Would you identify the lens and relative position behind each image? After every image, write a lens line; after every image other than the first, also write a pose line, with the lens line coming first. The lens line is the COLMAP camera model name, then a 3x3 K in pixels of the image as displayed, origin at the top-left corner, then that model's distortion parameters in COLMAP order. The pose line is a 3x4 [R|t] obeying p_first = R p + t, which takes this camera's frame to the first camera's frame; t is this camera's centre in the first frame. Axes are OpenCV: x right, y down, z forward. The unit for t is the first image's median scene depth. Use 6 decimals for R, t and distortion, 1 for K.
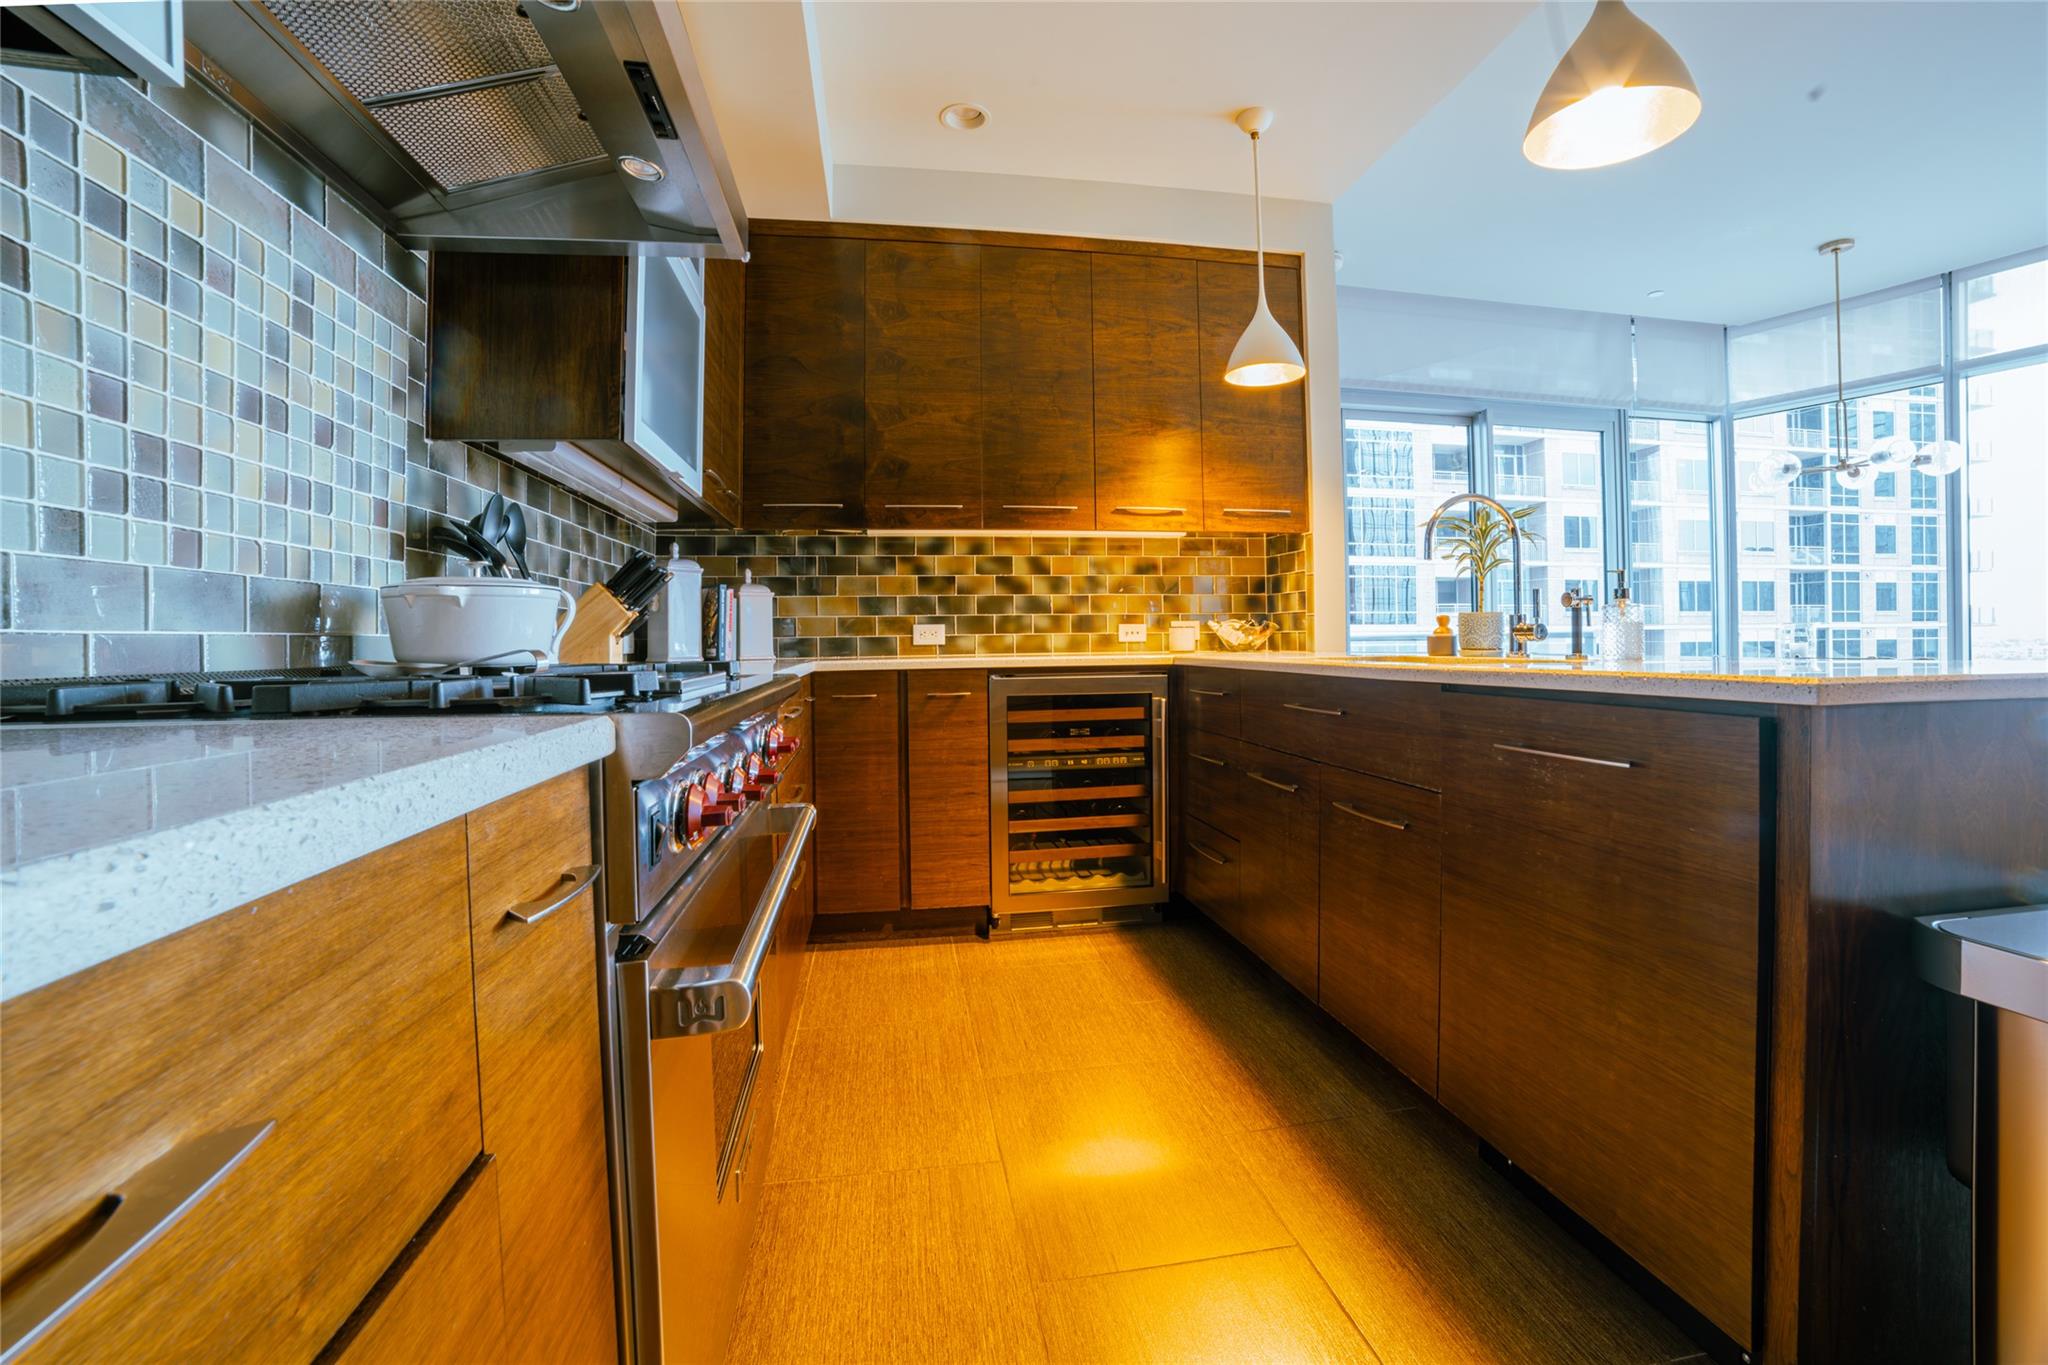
lens RADIAL K [[885.5, 0, 1028.0], [0, 885.5, 632.0], [0, 0, 1]] dist [-0.116935, 0.062805]
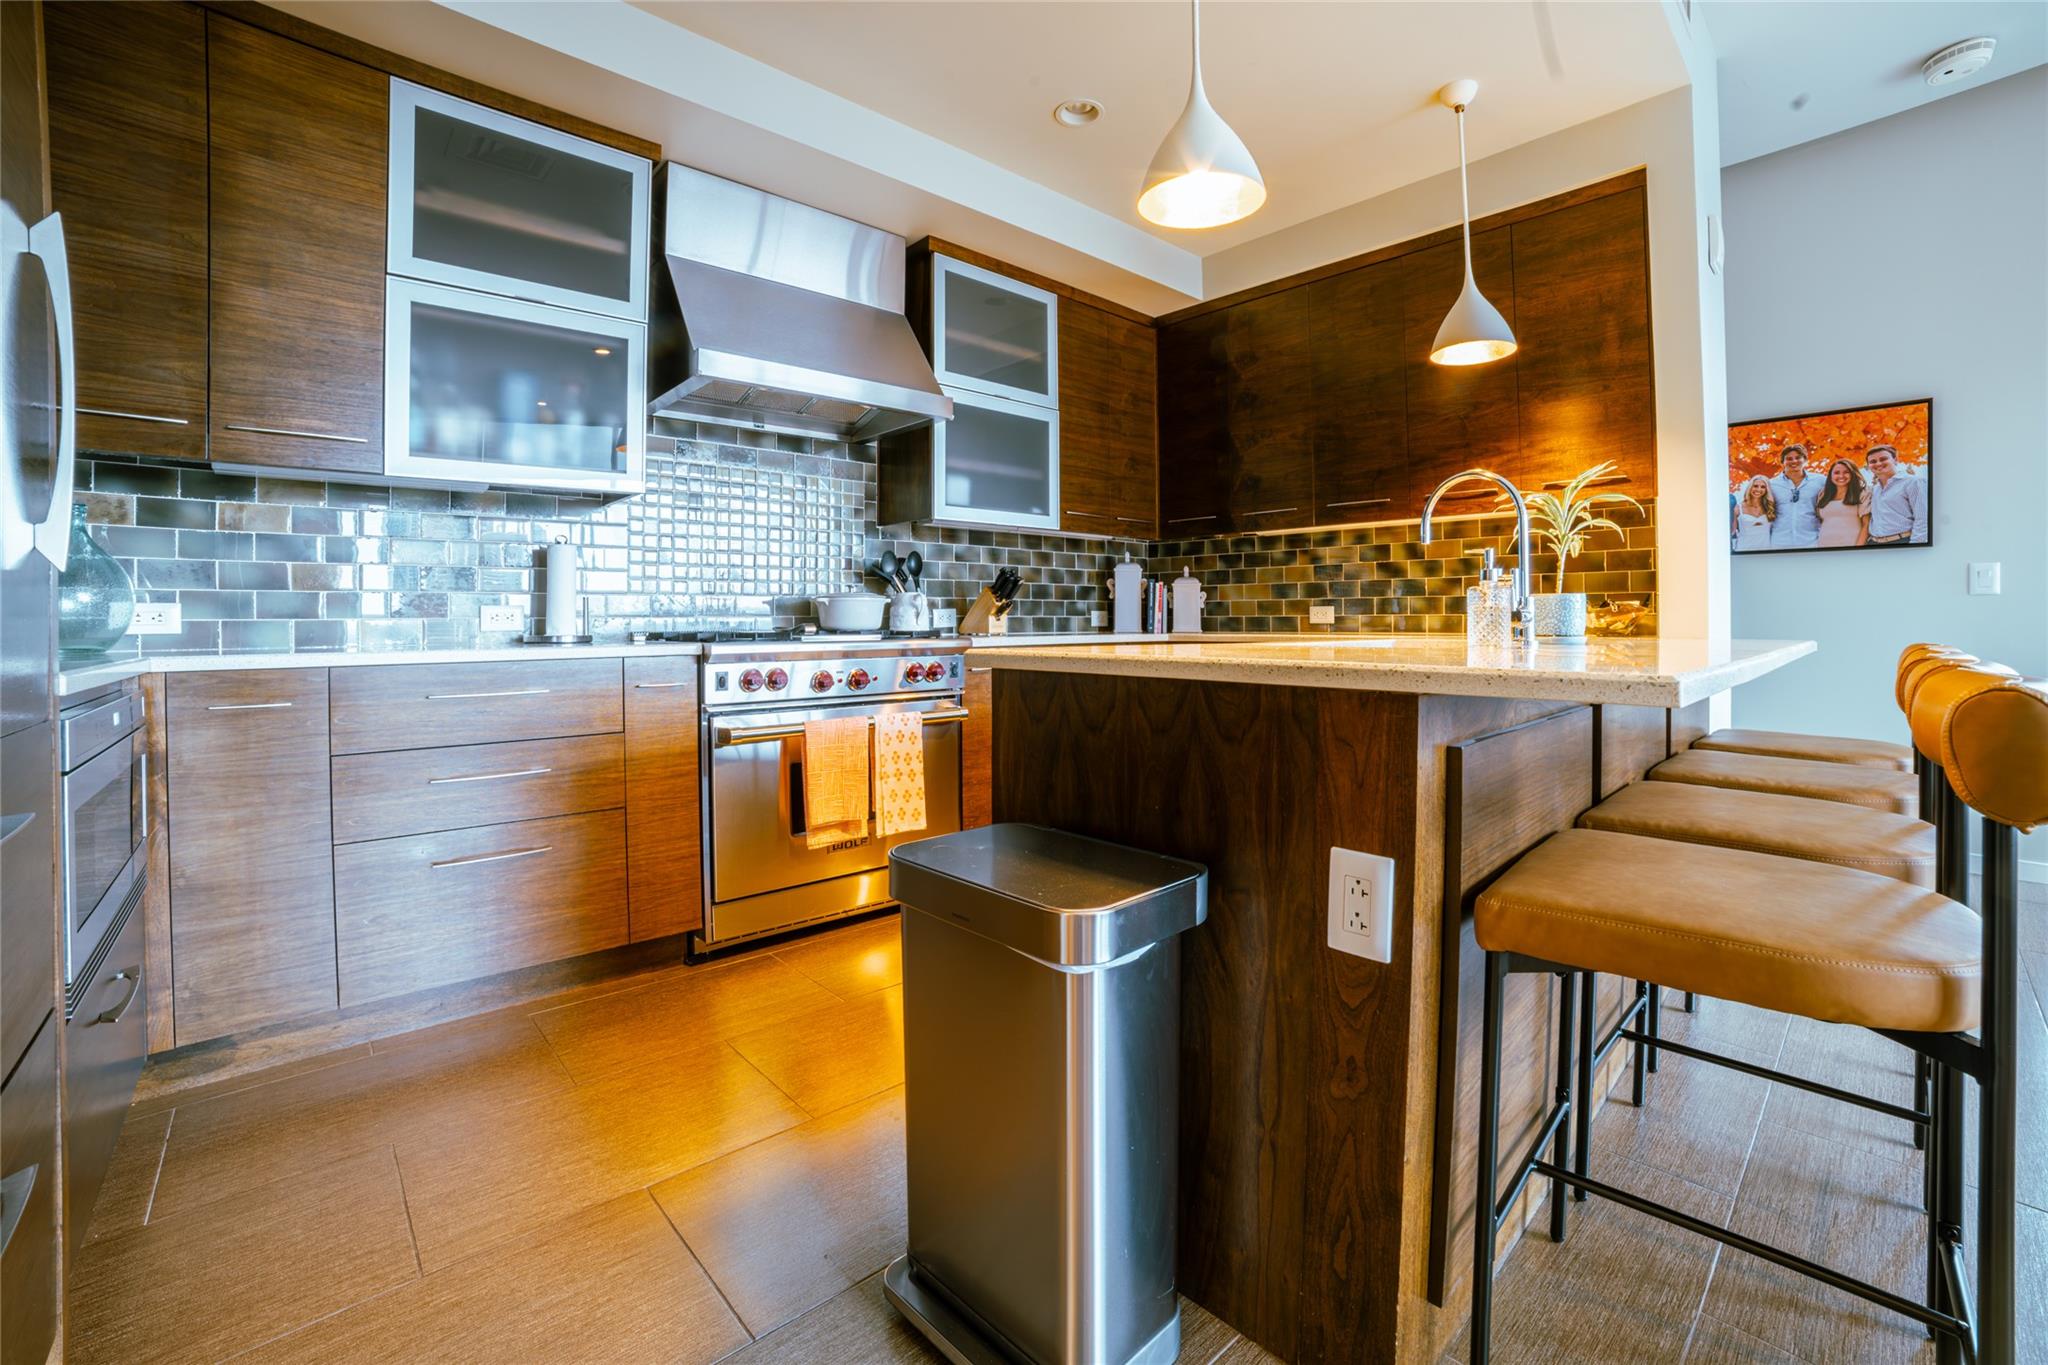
lens RADIAL K [[885.5, 0, 1028.0], [0, 885.5, 632.0], [0, 0, 1]] dist [-0.116935, 0.062805]
pose [[0.540031, 0.022031, -0.841357, 0.692043], [0.002555, 0.999610, 0.027815, -0.007925], [0.841641, -0.017170, 0.539764, 0.042043]]
